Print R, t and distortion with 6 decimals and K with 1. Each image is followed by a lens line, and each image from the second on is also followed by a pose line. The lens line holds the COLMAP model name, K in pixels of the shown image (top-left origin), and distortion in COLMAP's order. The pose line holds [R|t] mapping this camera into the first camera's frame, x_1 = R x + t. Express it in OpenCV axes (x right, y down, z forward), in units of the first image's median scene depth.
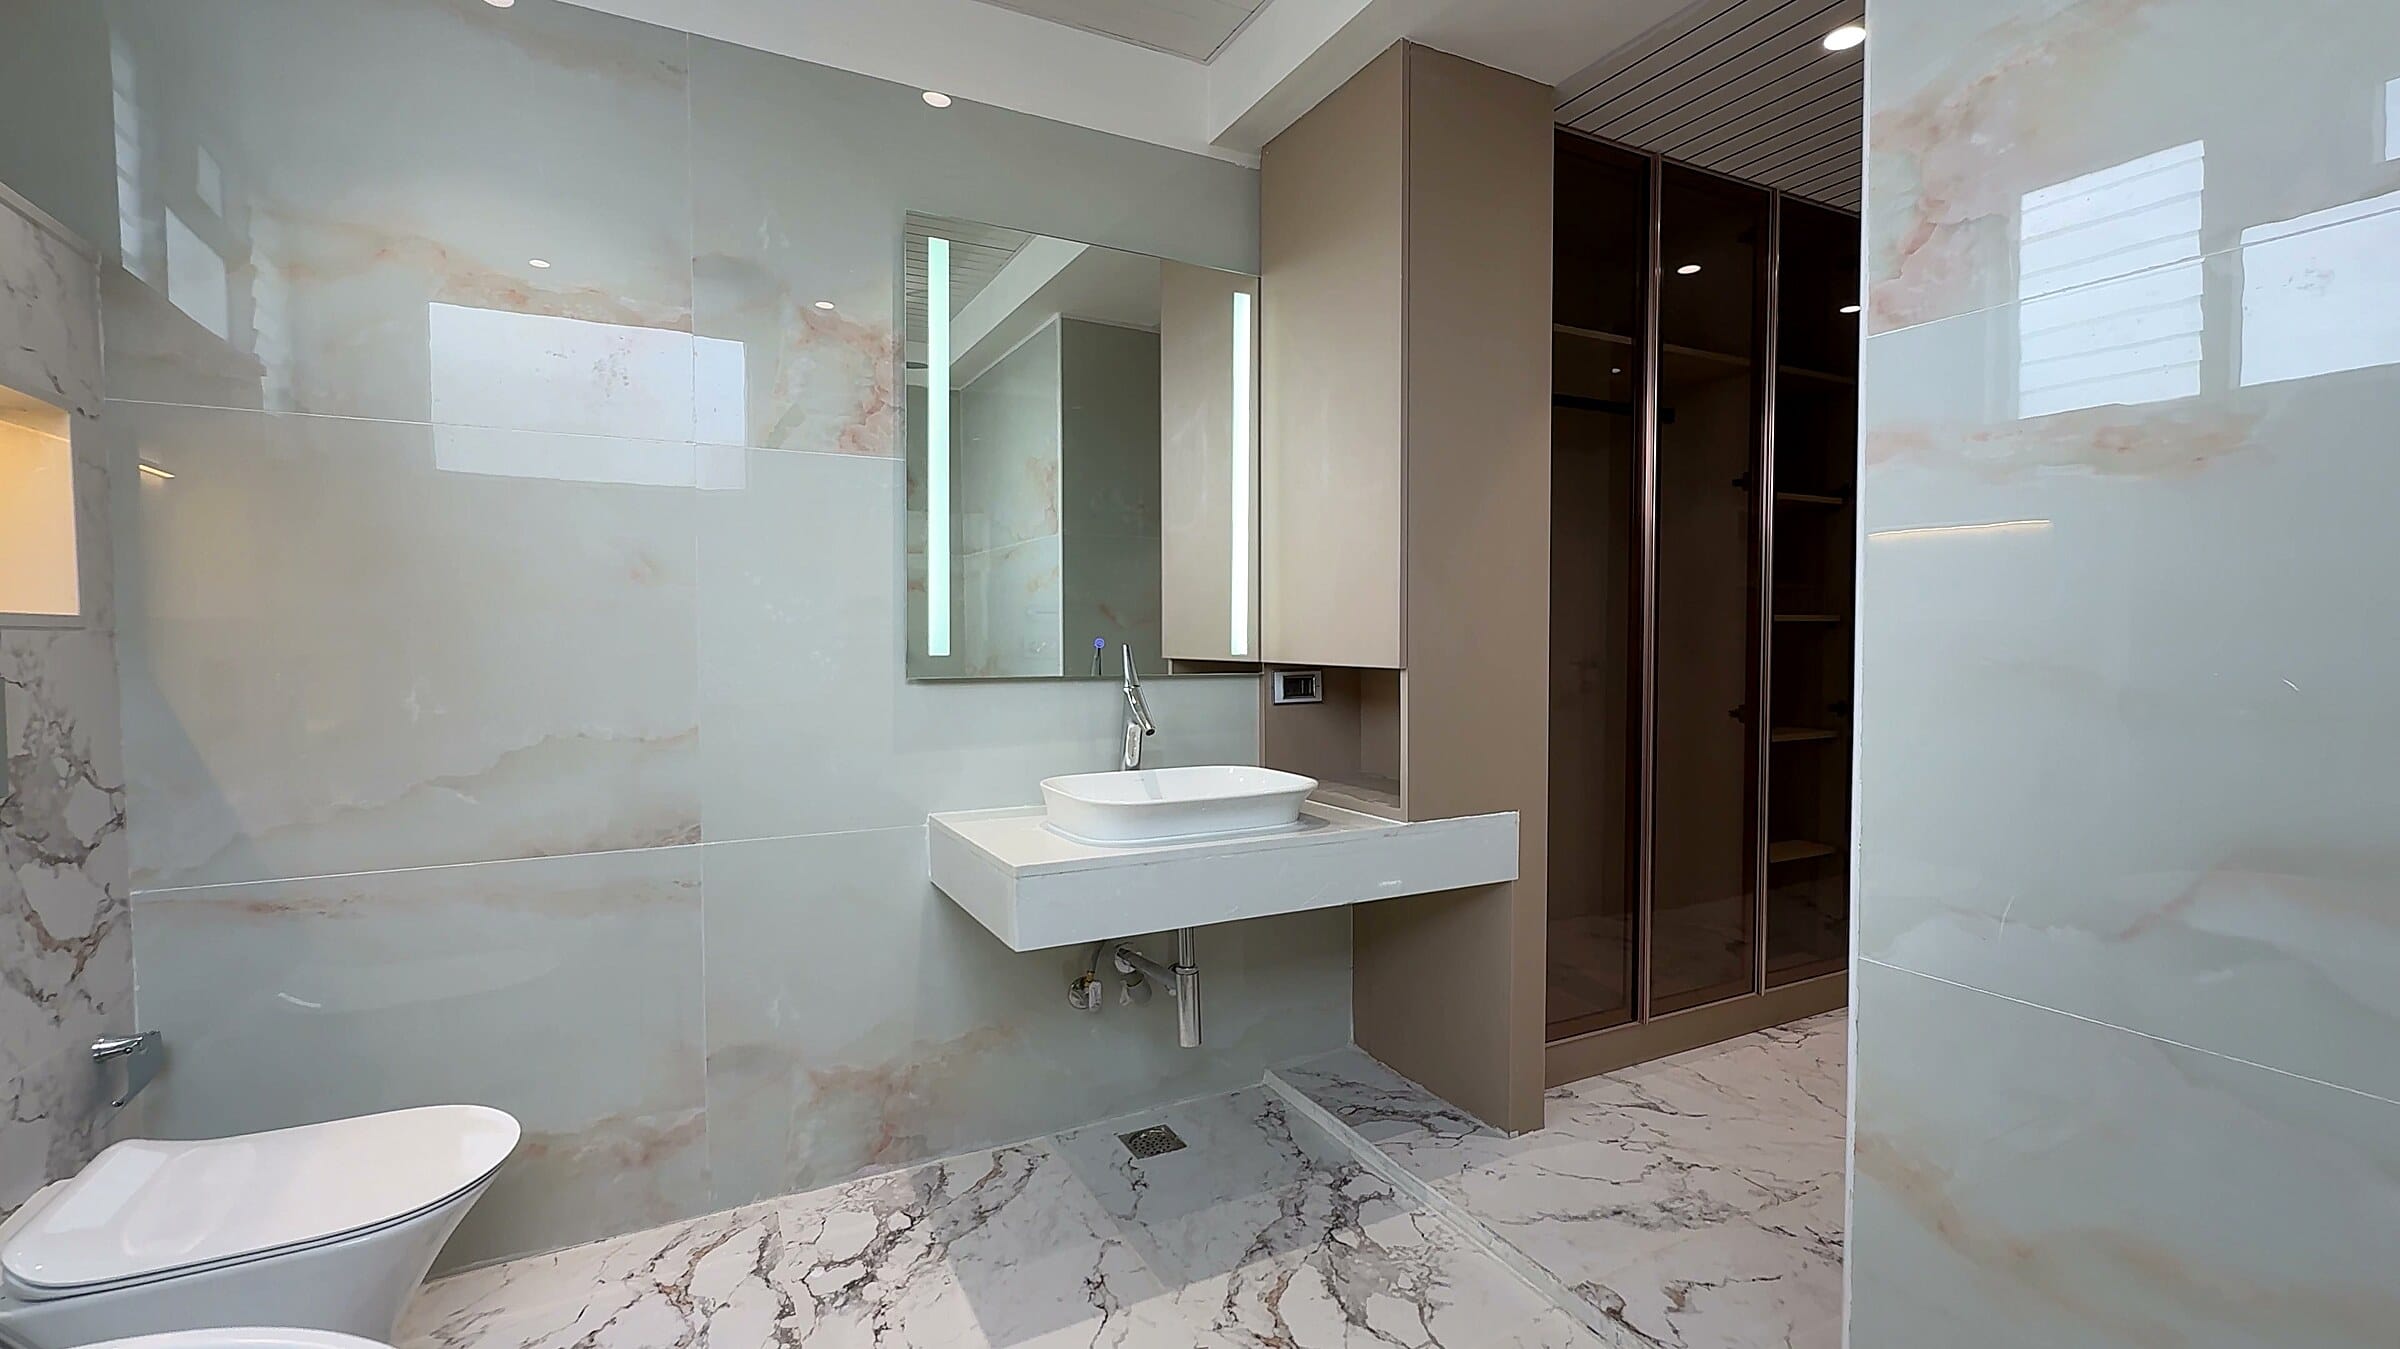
lens RADIAL K [[1056.4, 0, 1204.0], [0, 1056.4, 669.2], [0, 0, 1]] dist [-0.000584, 0.000251]
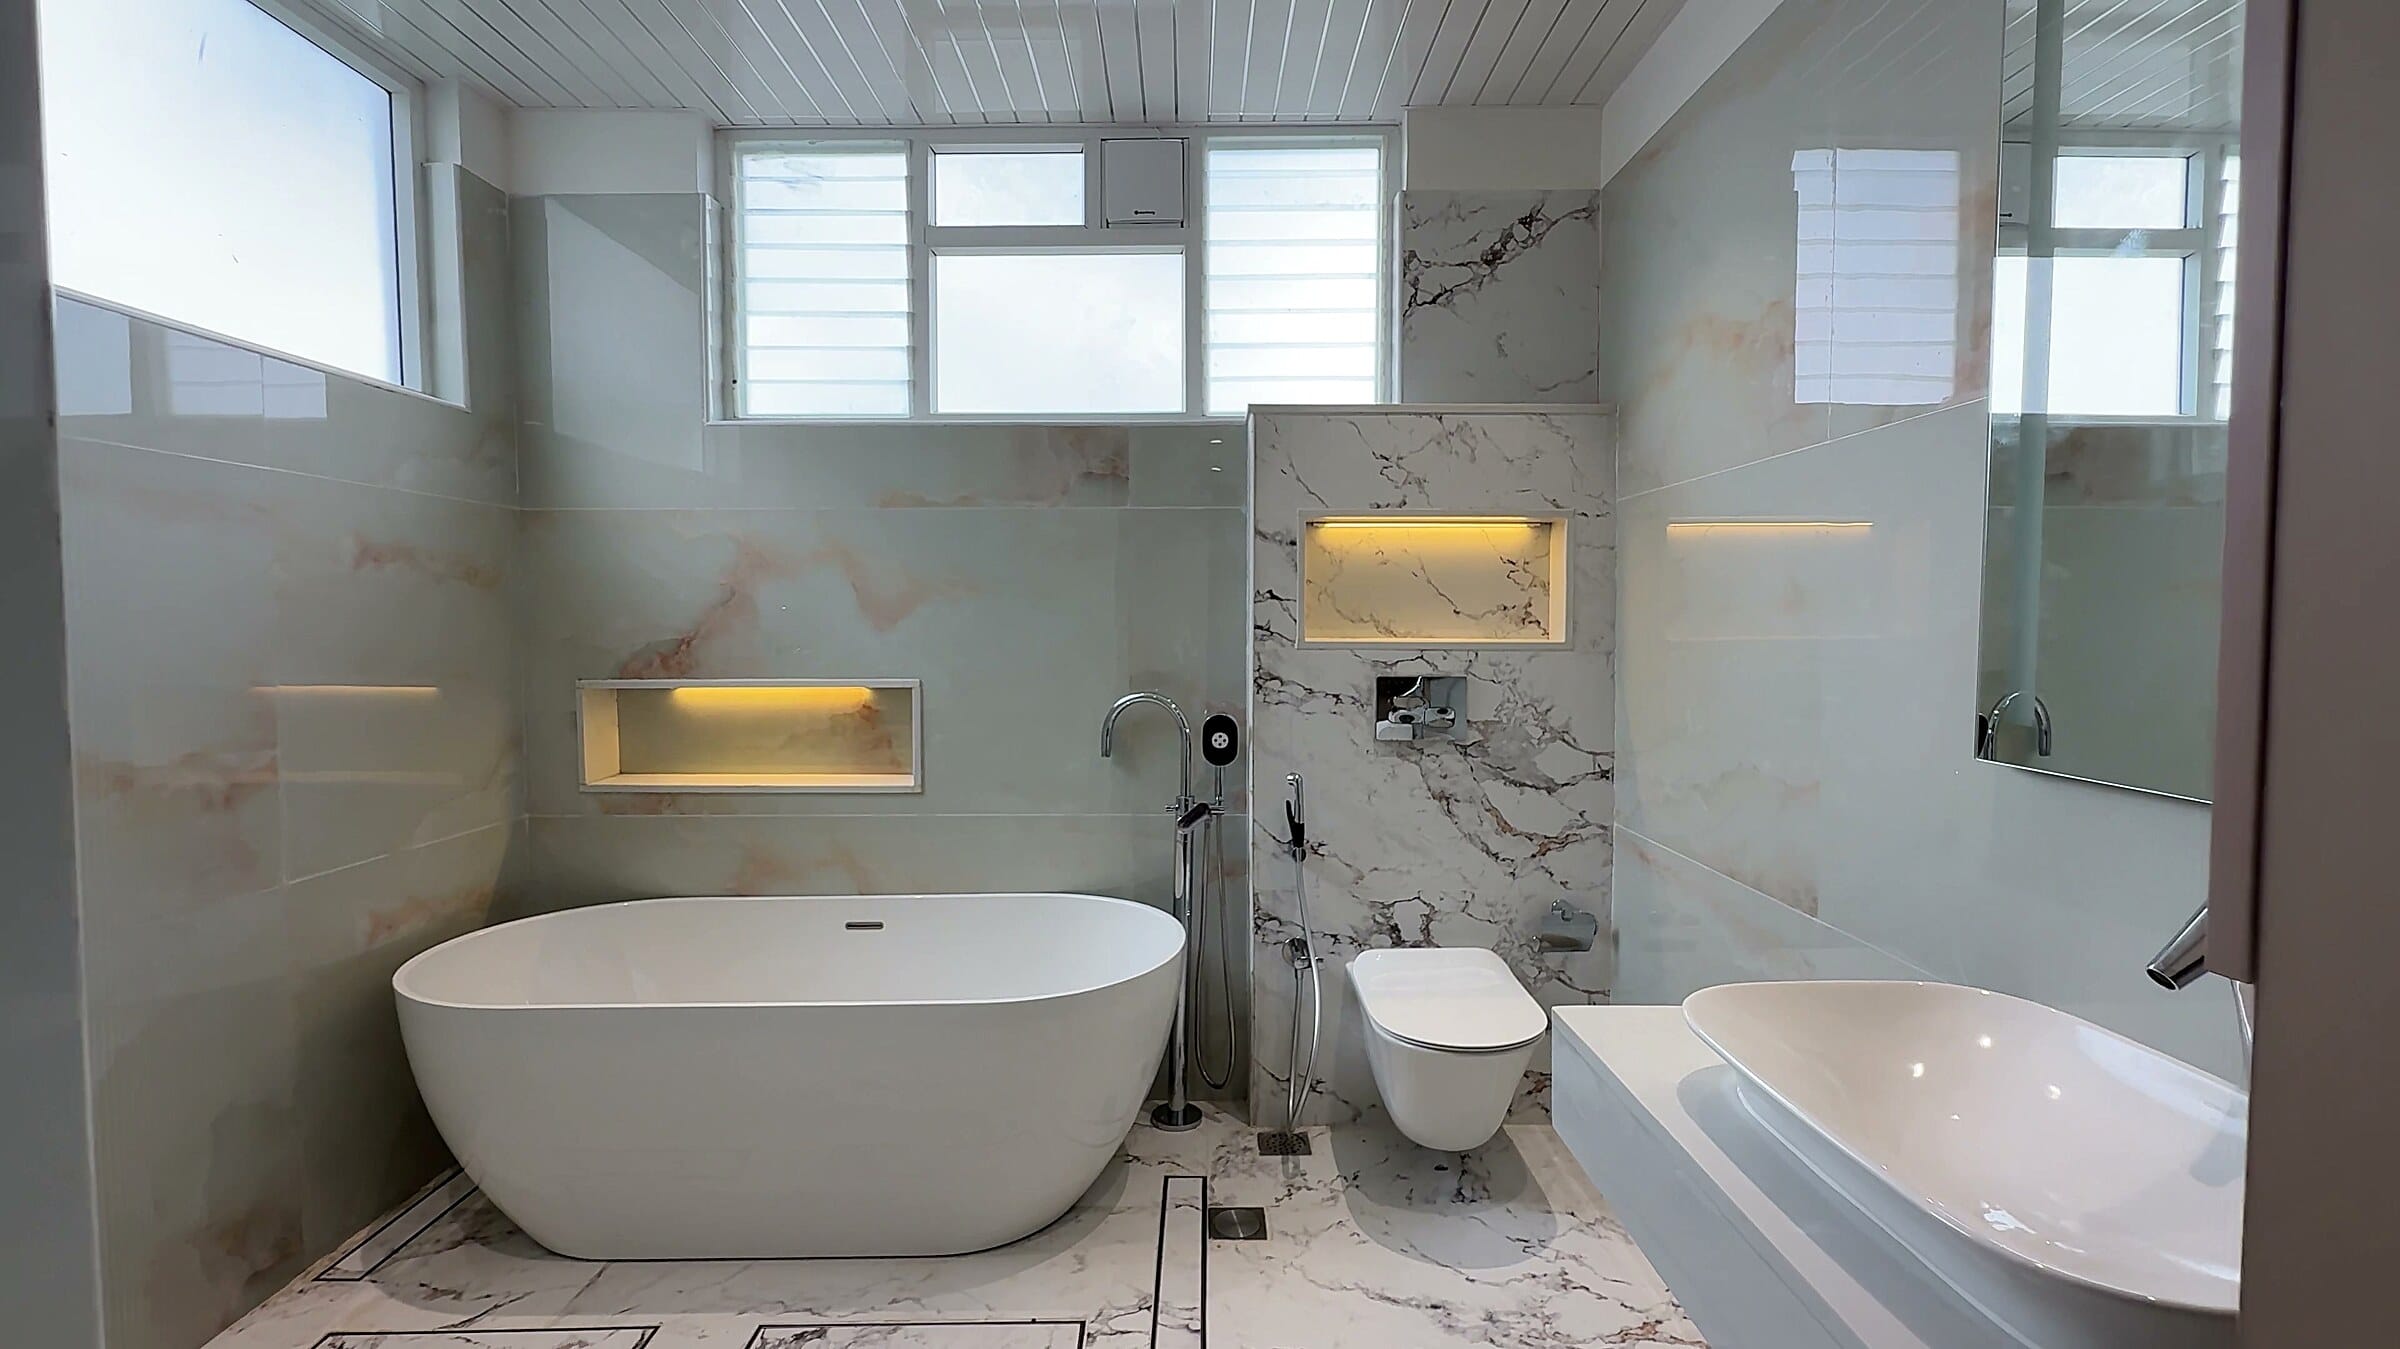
lens RADIAL K [[1056.4, 0, 1204.0], [0, 1056.4, 669.2], [0, 0, 1]] dist [-0.000584, 0.000251]
pose [[-0.459413, 0.042277, -0.887216, 0.660431], [-0.029546, 0.997586, 0.062835, -0.098064], [0.887731, 0.055081, -0.457055, 1.286216]]
